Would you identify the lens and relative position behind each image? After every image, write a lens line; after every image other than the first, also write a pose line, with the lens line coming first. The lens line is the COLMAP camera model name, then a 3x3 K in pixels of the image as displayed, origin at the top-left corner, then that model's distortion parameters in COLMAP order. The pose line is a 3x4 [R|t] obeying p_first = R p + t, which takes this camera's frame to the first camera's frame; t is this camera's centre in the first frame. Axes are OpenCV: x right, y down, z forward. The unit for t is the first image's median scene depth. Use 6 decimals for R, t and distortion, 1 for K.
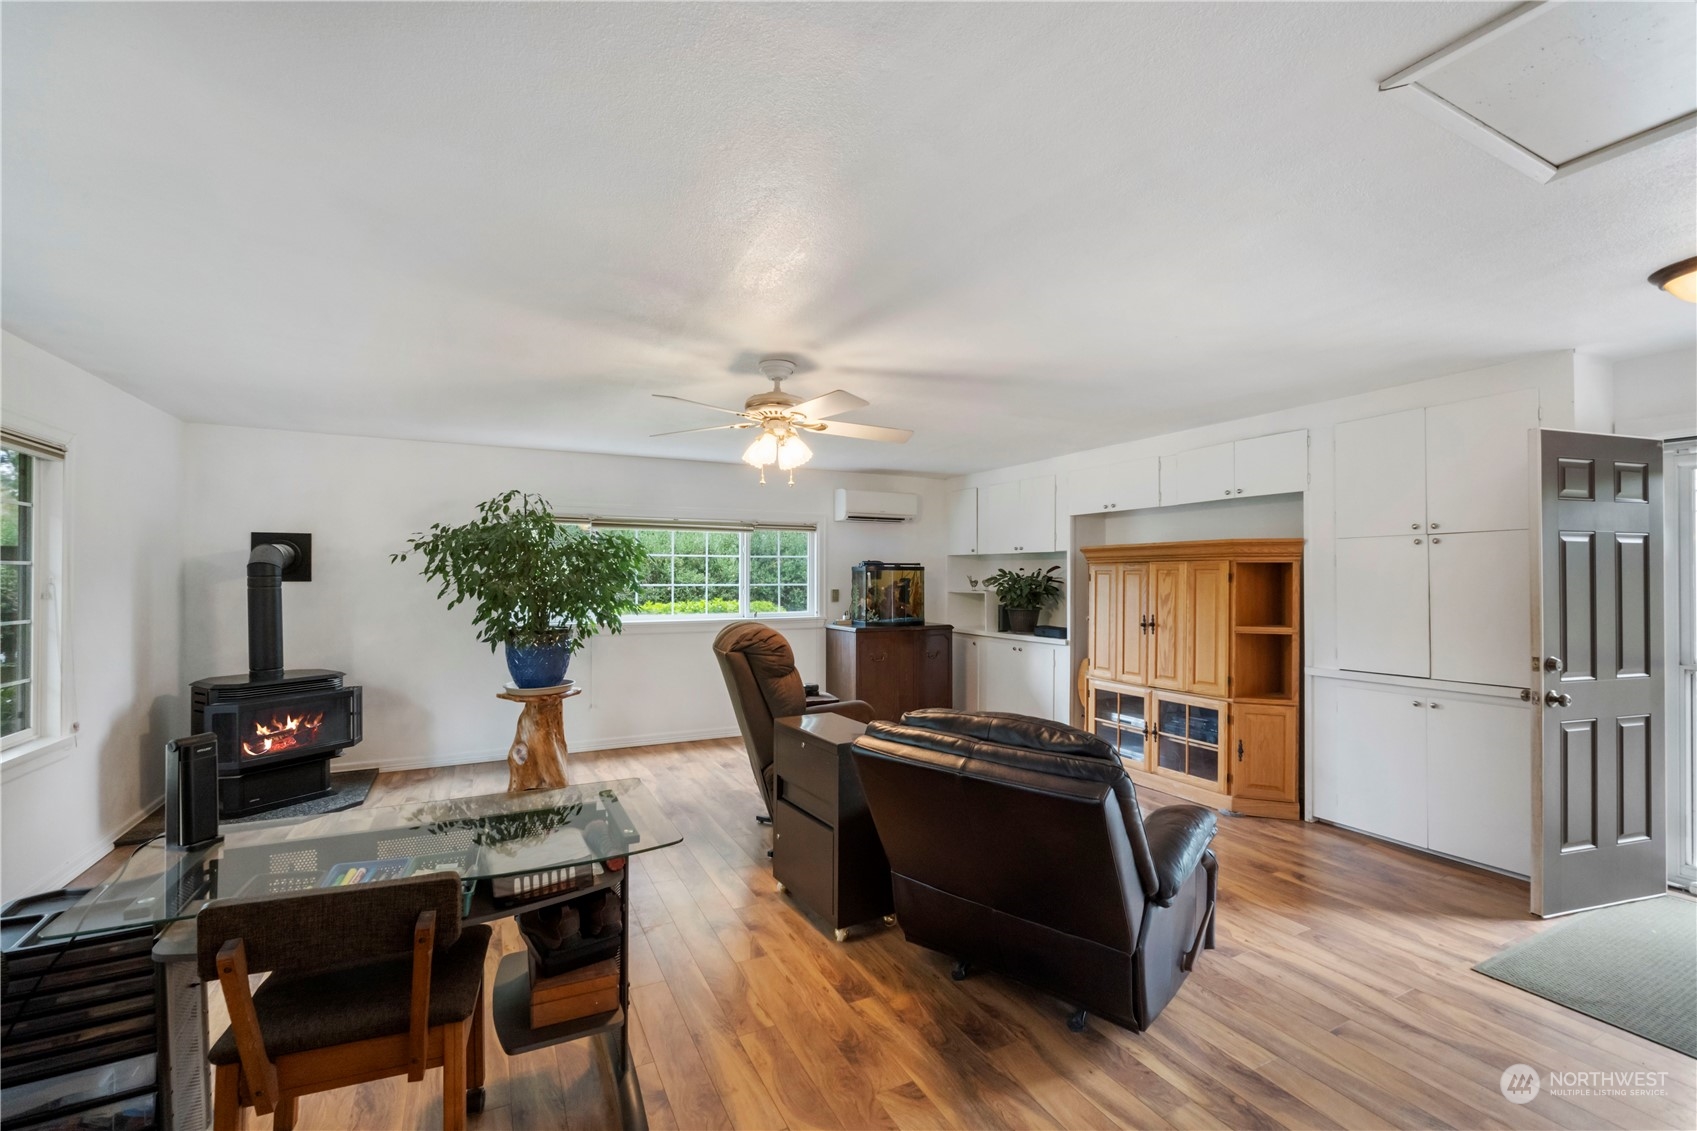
lens RADIAL K [[717.1, 0, 839.5], [0, 717.1, 566.3], [0, 0, 1]] dist [-0.002610, -0.000180]
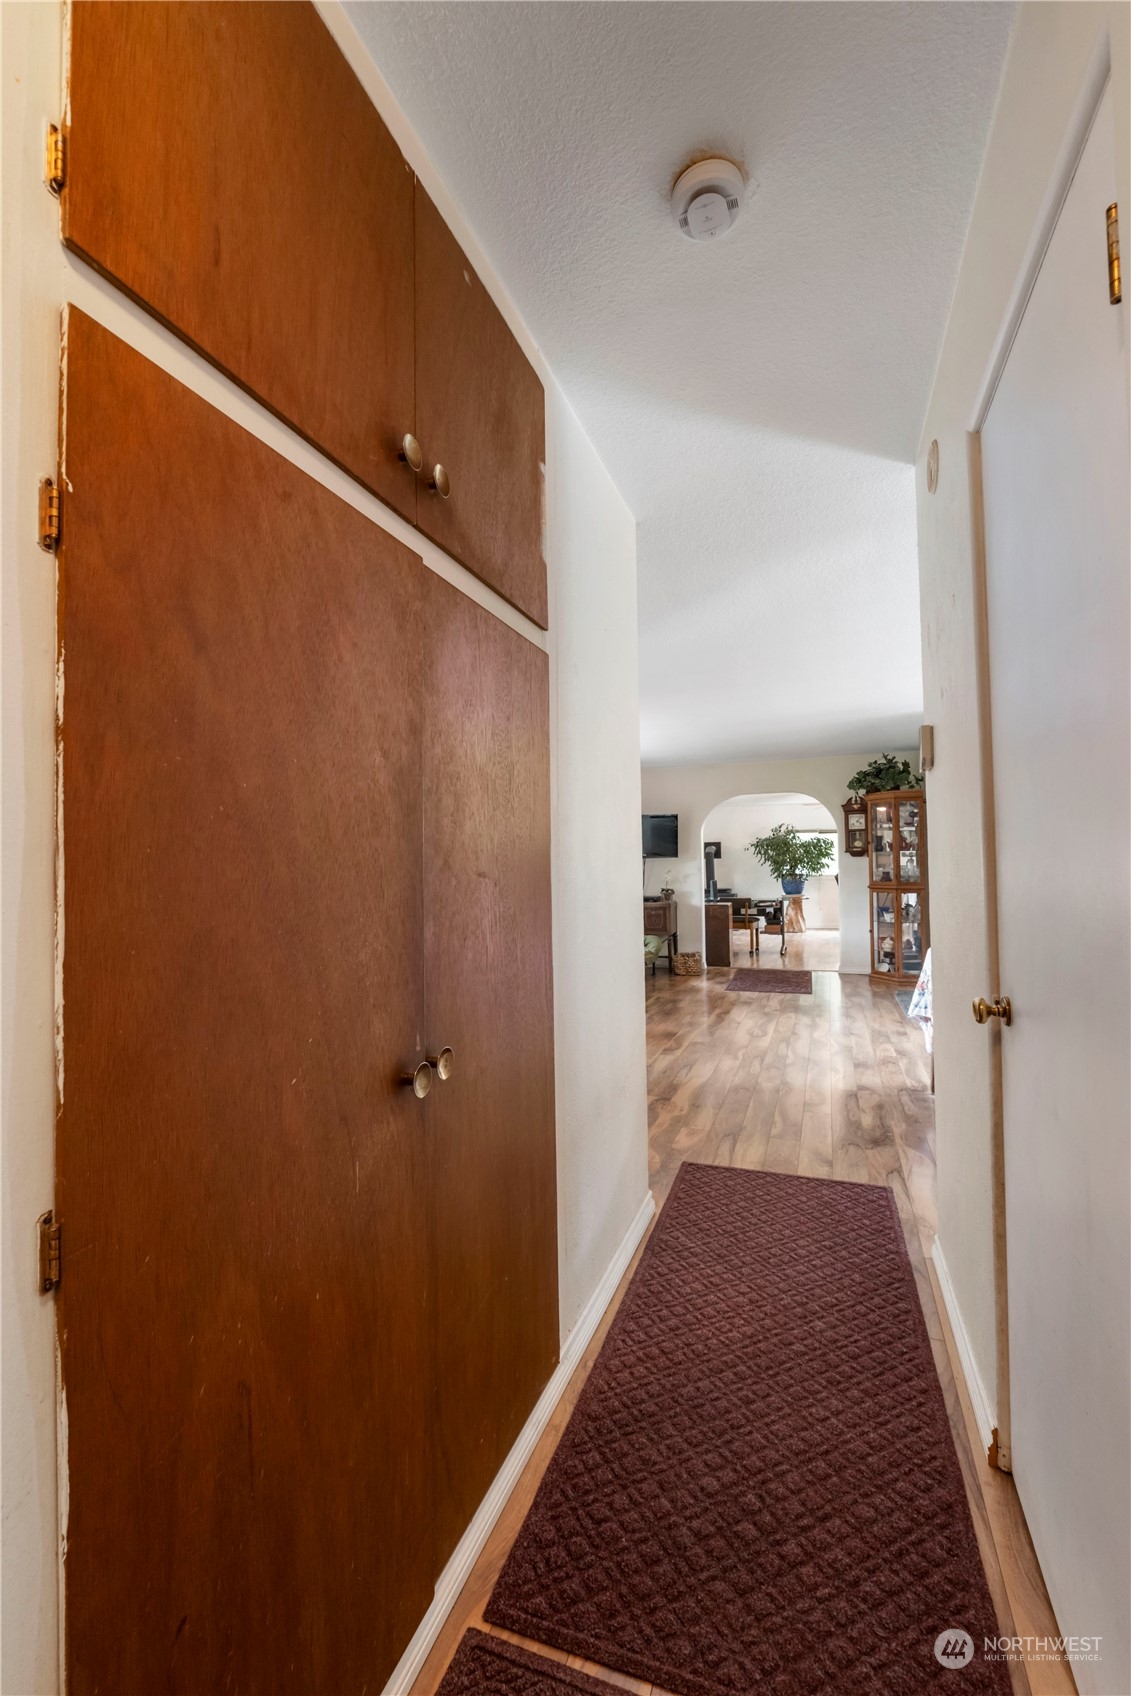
lens RADIAL K [[714.5, 0, 560.5], [0, 714.5, 849.3], [0, 0, 1]] dist [-0.007947, -0.000066]
pose [[0.677836, -0.030683, -0.734573, 0.984855], [0.027028, 0.999493, -0.016808, 0.015491], [0.734717, -0.008461, 0.678321, -1.497531]]
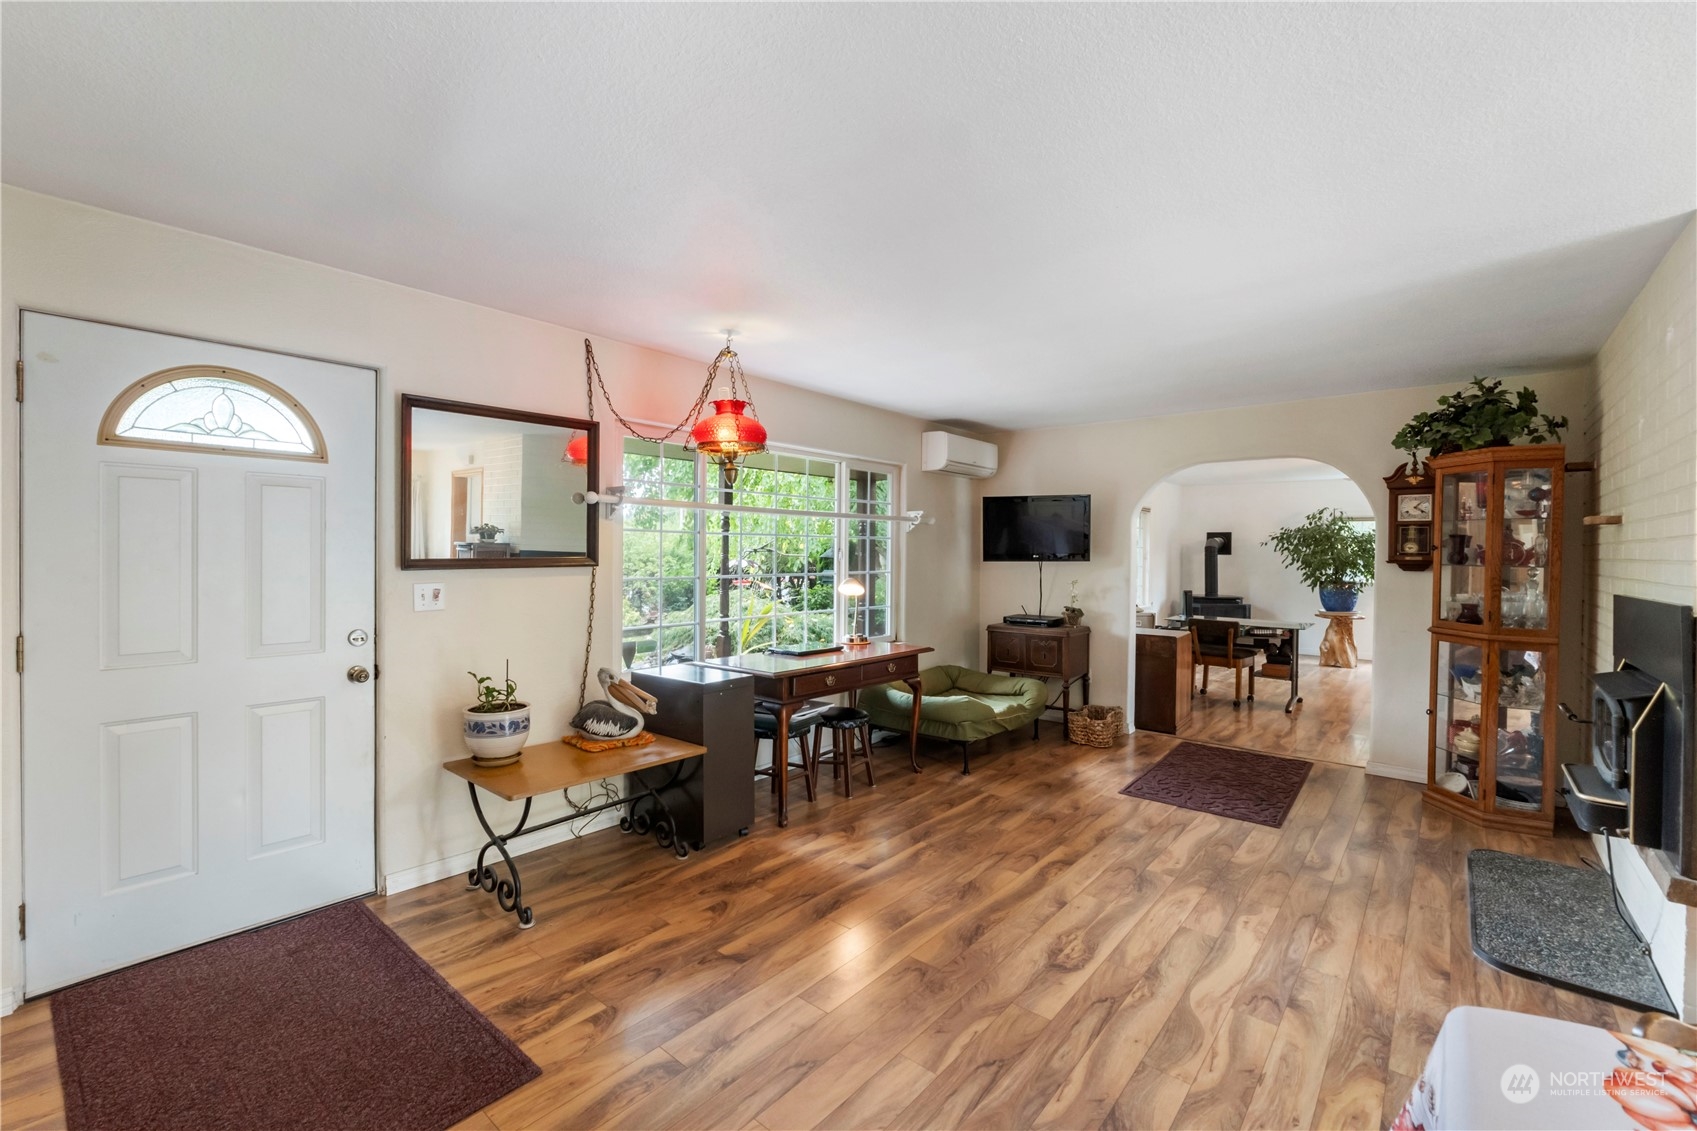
lens RADIAL K [[714.9, 0, 846.9], [0, 714.9, 558.8], [0, 0, 1]] dist [-0.007947, -0.000066]
pose [[0.388675, 0.014742, -0.921257, 0.797202], [0.005643, 0.999815, 0.018379, -0.012886], [0.921358, -0.012342, 0.388519, -0.904881]]
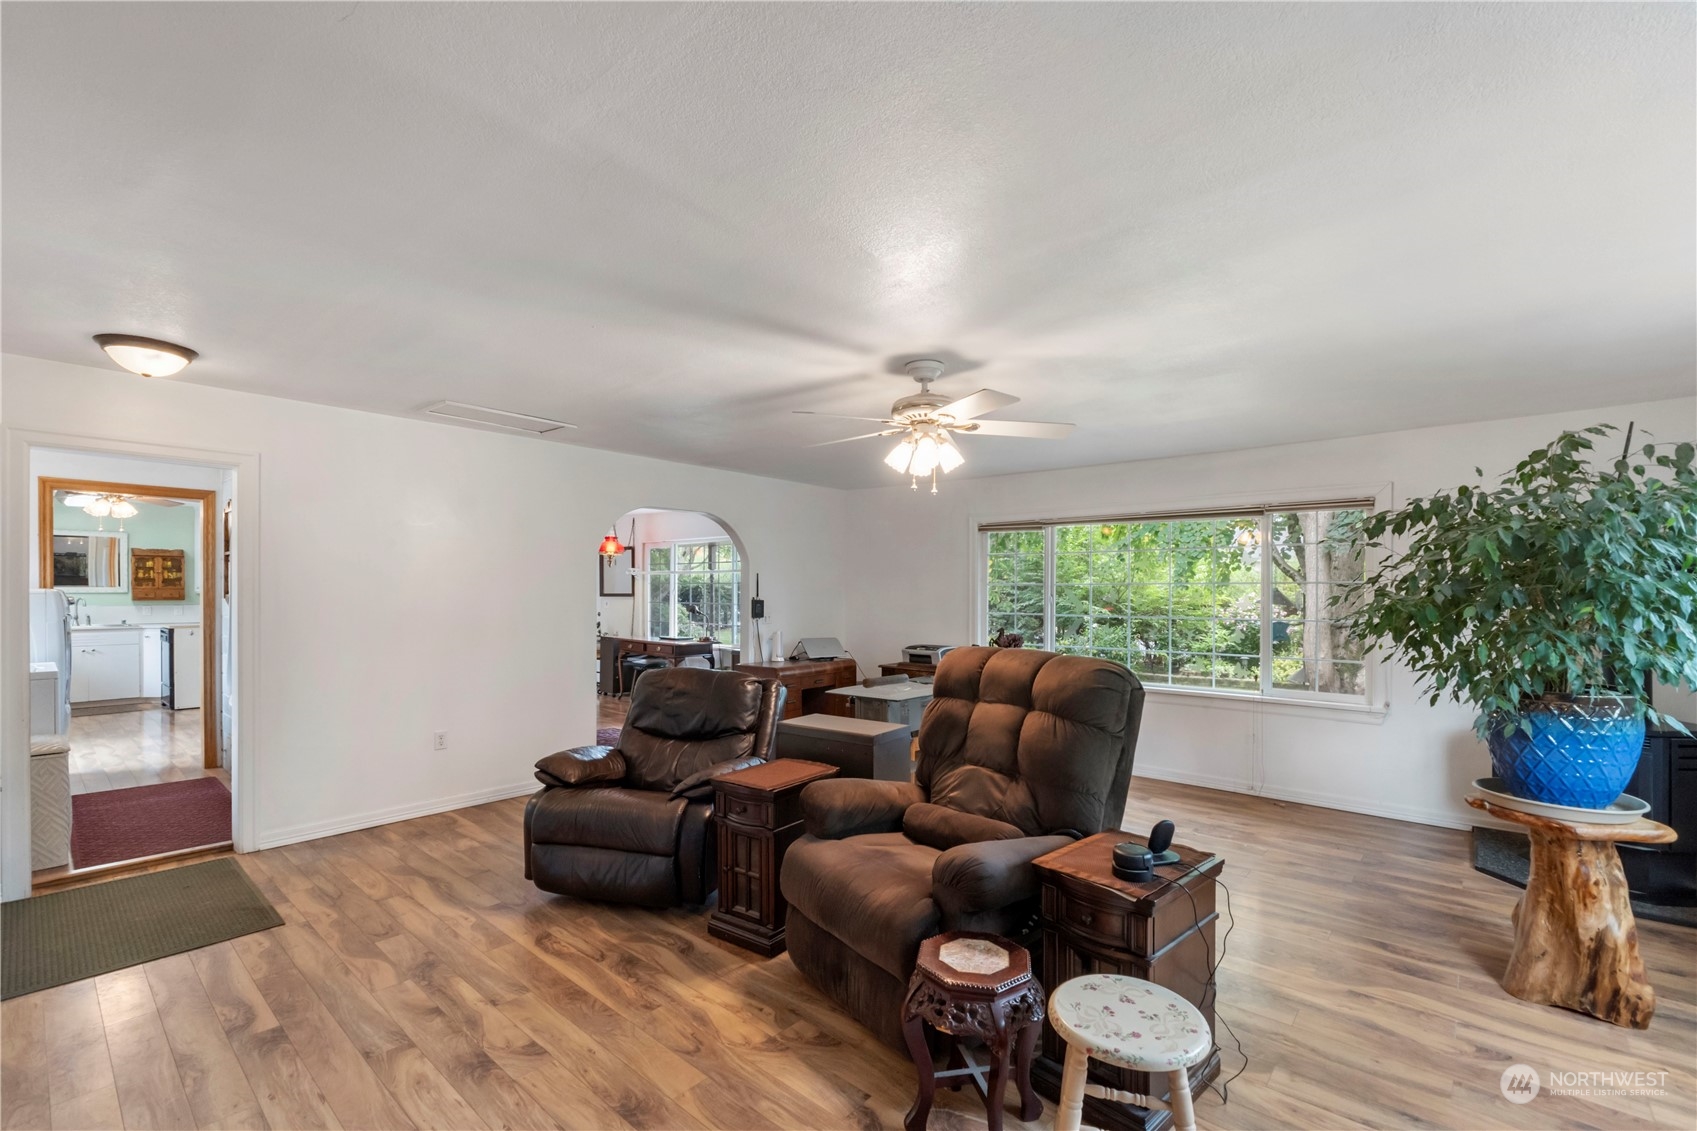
lens RADIAL K [[739.8, 0, 845.7], [0, 739.8, 600.7], [0, 0, 1]] dist [-0.003401, -0.000078]
pose [[-0.927058, -0.002299, -0.374912, 0.270594], [-0.000720, 0.999990, -0.004351, 0.026645], [0.374918, -0.003764, -0.927050, 1.333735]]
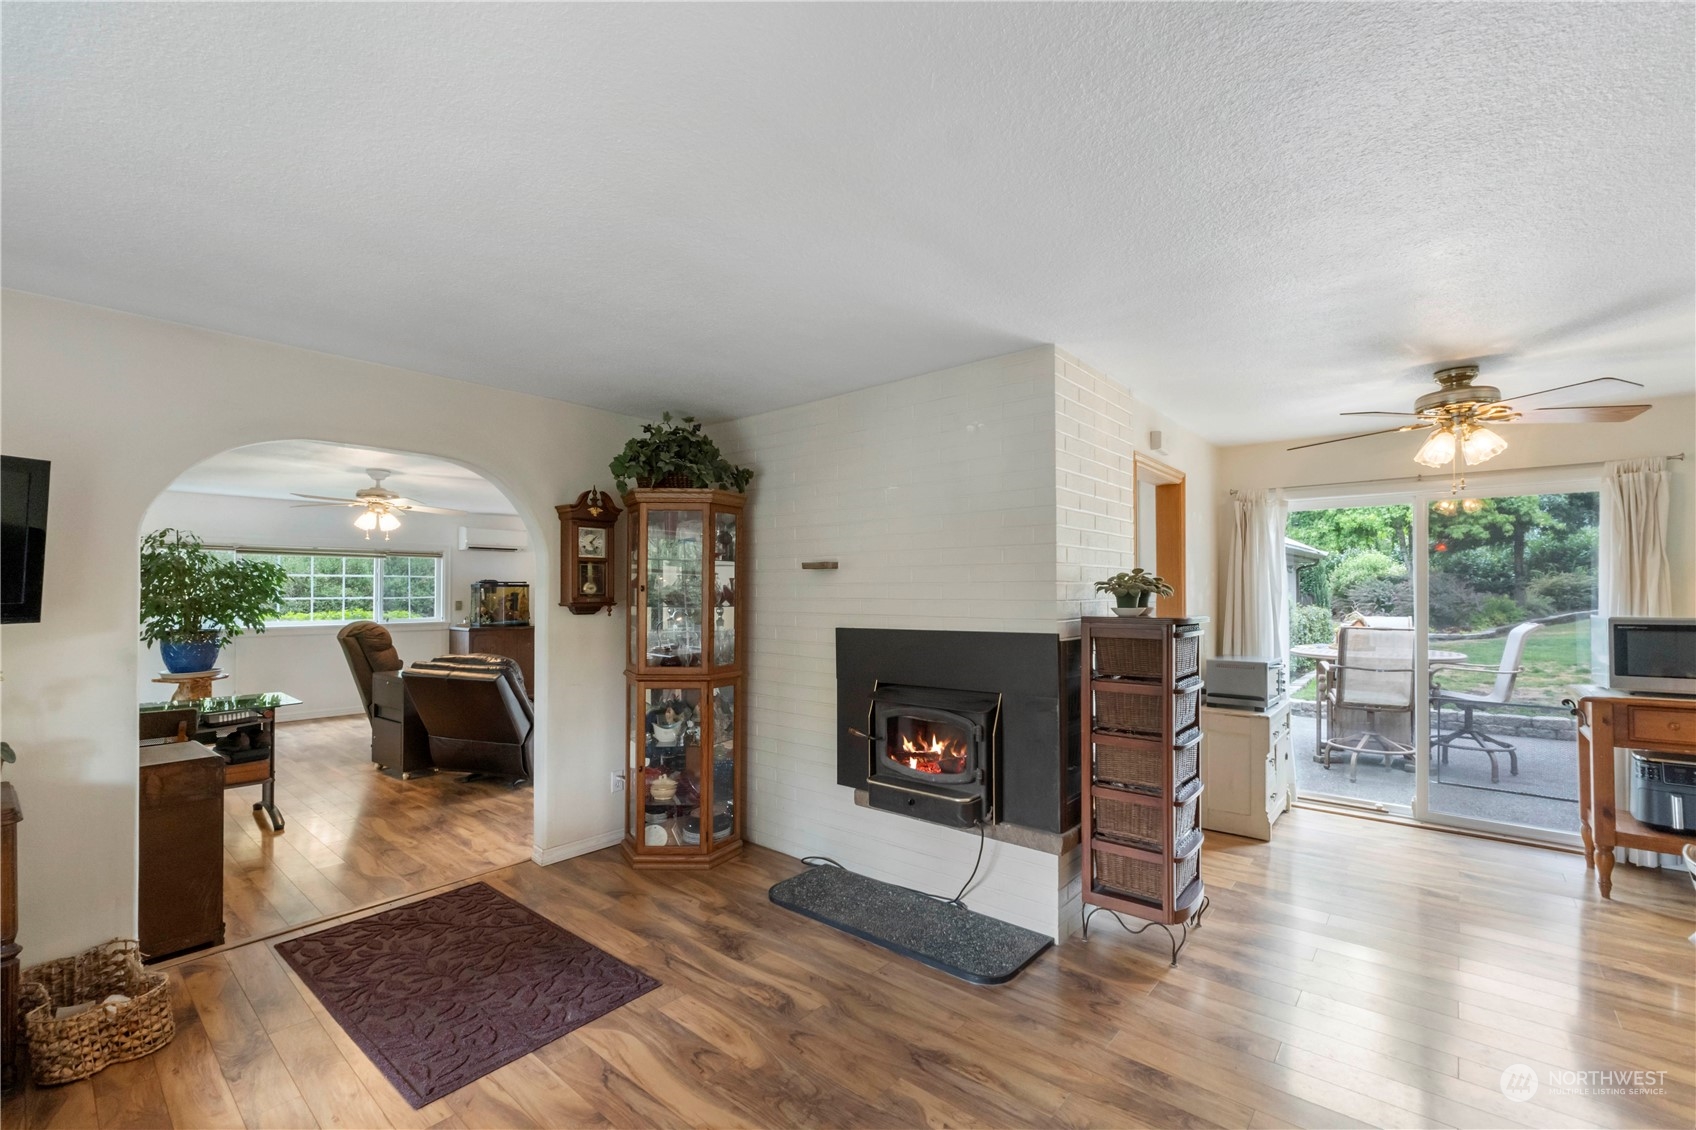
lens RADIAL K [[716.8, 0, 849.9], [0, 716.8, 575.4], [0, 0, 1]] dist [-0.006384, -0.000599]
pose [[0.920511, 0.006836, 0.390658, 0.206491], [-0.005168, 0.999972, -0.005319, -0.017333], [-0.390683, 0.002877, 0.920521, -0.745937]]
